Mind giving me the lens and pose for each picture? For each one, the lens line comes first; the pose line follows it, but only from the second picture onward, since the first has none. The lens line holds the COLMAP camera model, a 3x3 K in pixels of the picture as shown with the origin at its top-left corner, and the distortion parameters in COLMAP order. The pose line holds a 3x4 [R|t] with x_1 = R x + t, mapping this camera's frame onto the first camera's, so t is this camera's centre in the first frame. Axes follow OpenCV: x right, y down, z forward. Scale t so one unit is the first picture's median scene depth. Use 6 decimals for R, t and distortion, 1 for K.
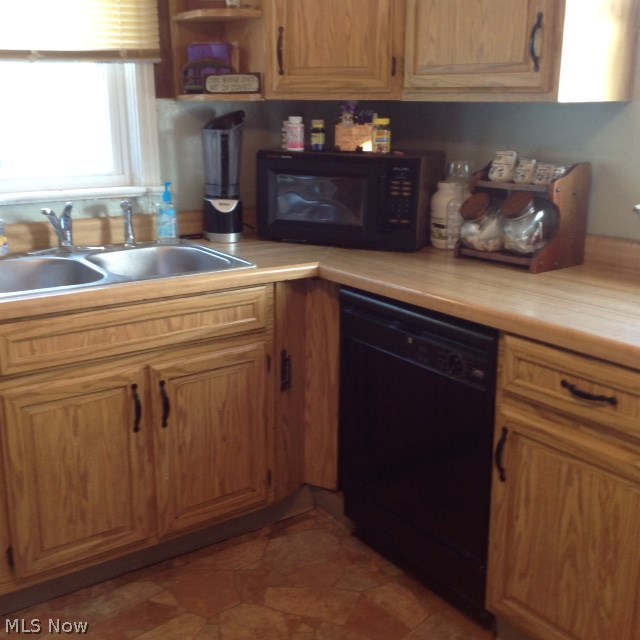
lens RADIAL K [[814.0, 0, 320.0], [0, 814.0, 320.0], [0, 0, 1]] dist [0.234521, -0.578645]
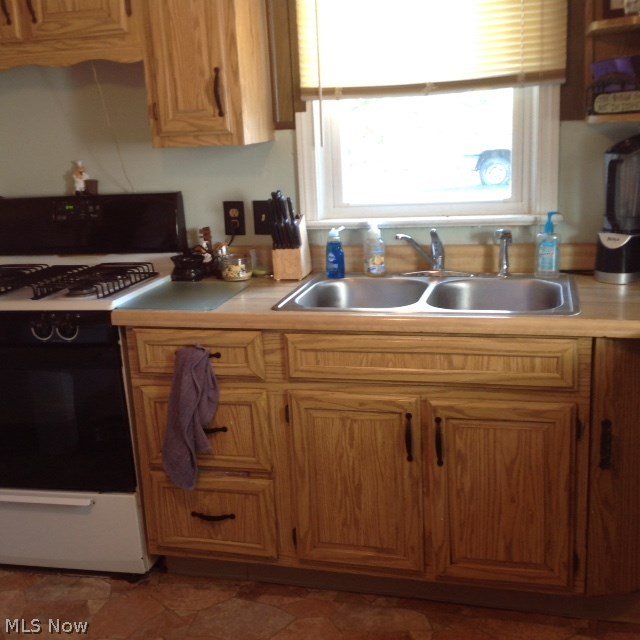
lens RADIAL K [[814.0, 0, 320.0], [0, 814.0, 320.0], [0, 0, 1]] dist [0.234521, -0.578645]
pose [[0.649859, 0.152046, -0.744691, 0.406040], [-0.156087, 0.985601, 0.065024, -0.078009], [0.743855, 0.073980, 0.664234, 0.233219]]
